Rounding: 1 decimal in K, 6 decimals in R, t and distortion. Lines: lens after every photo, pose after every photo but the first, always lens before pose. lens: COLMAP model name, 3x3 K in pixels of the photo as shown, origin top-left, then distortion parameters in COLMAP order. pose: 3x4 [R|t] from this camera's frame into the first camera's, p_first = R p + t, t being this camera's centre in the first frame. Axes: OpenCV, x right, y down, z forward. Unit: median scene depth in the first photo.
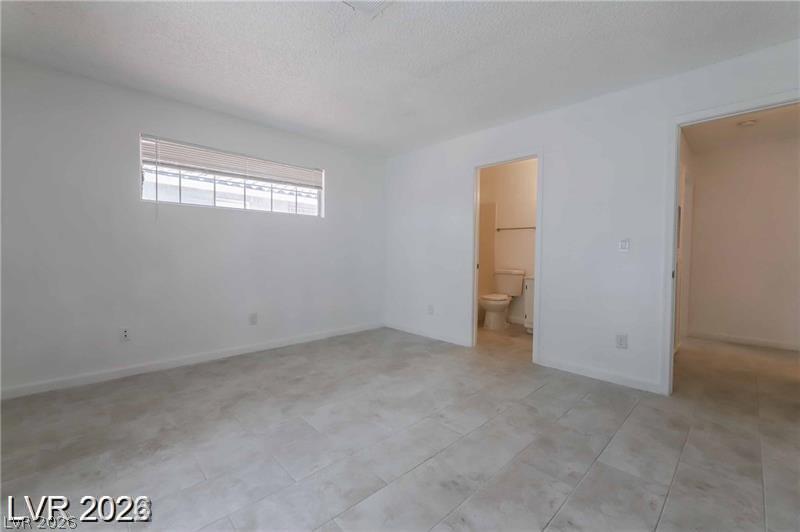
lens RADIAL K [[332.6, 0, 401.4], [0, 332.6, 263.6], [0, 0, 1]] dist [-0.000015, -0.000537]
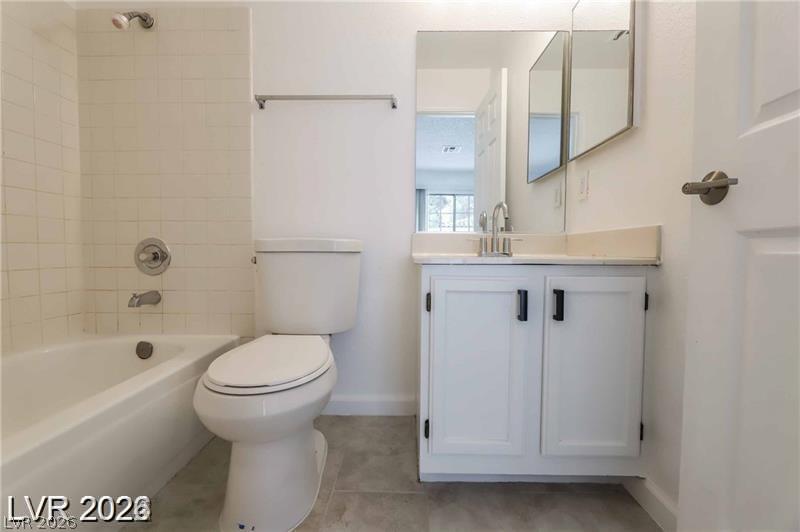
lens RADIAL K [[338.1, 0, 399.8], [0, 338.1, 263.8], [0, 0, 1]] dist [0.002873, -0.006044]
pose [[0.708381, -0.029844, 0.705199, 0.332287], [0.021263, 0.999555, 0.020941, 0.063528], [-0.705510, 0.000161, 0.708700, 1.379157]]
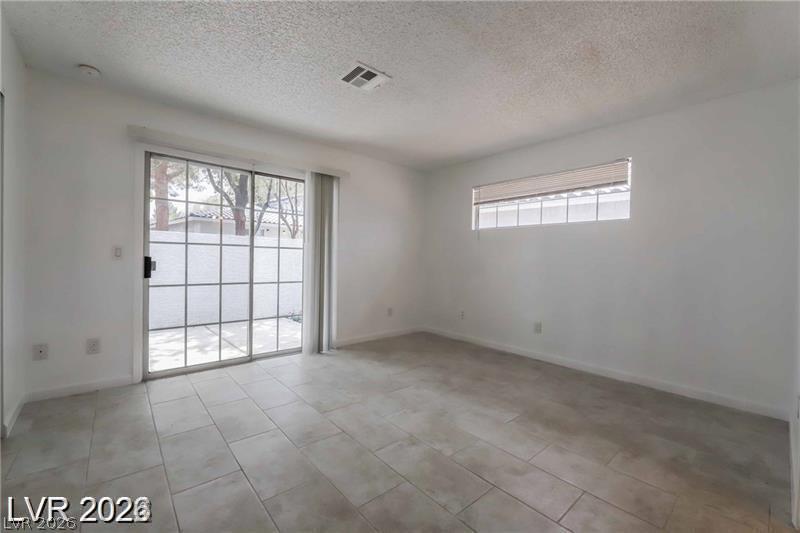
lens RADIAL K [[332.6, 0, 401.4], [0, 332.6, 264.1], [0, 0, 1]] dist [-0.000015, -0.000537]
pose [[-0.042834, 0.006680, -0.999060, 0.809059], [-0.054373, 0.998480, 0.009008, -0.026781], [0.997602, 0.054708, -0.042406, 0.777146]]
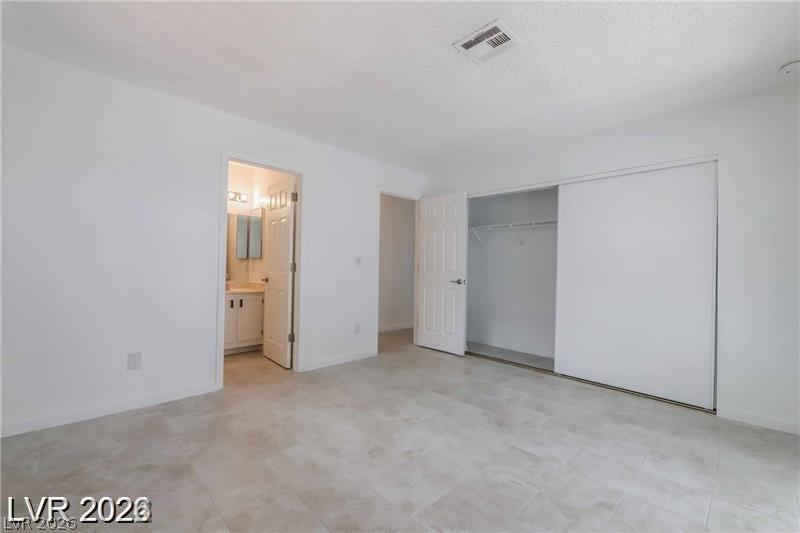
lens RADIAL K [[332.6, 0, 401.4], [0, 332.6, 264.1], [0, 0, 1]] dist [-0.000015, -0.000537]
pose [[-0.006660, 0.005574, 0.999962, -0.776460], [0.012294, 0.999909, -0.005492, -0.038319], [-0.999902, 0.012257, -0.006728, 0.811115]]
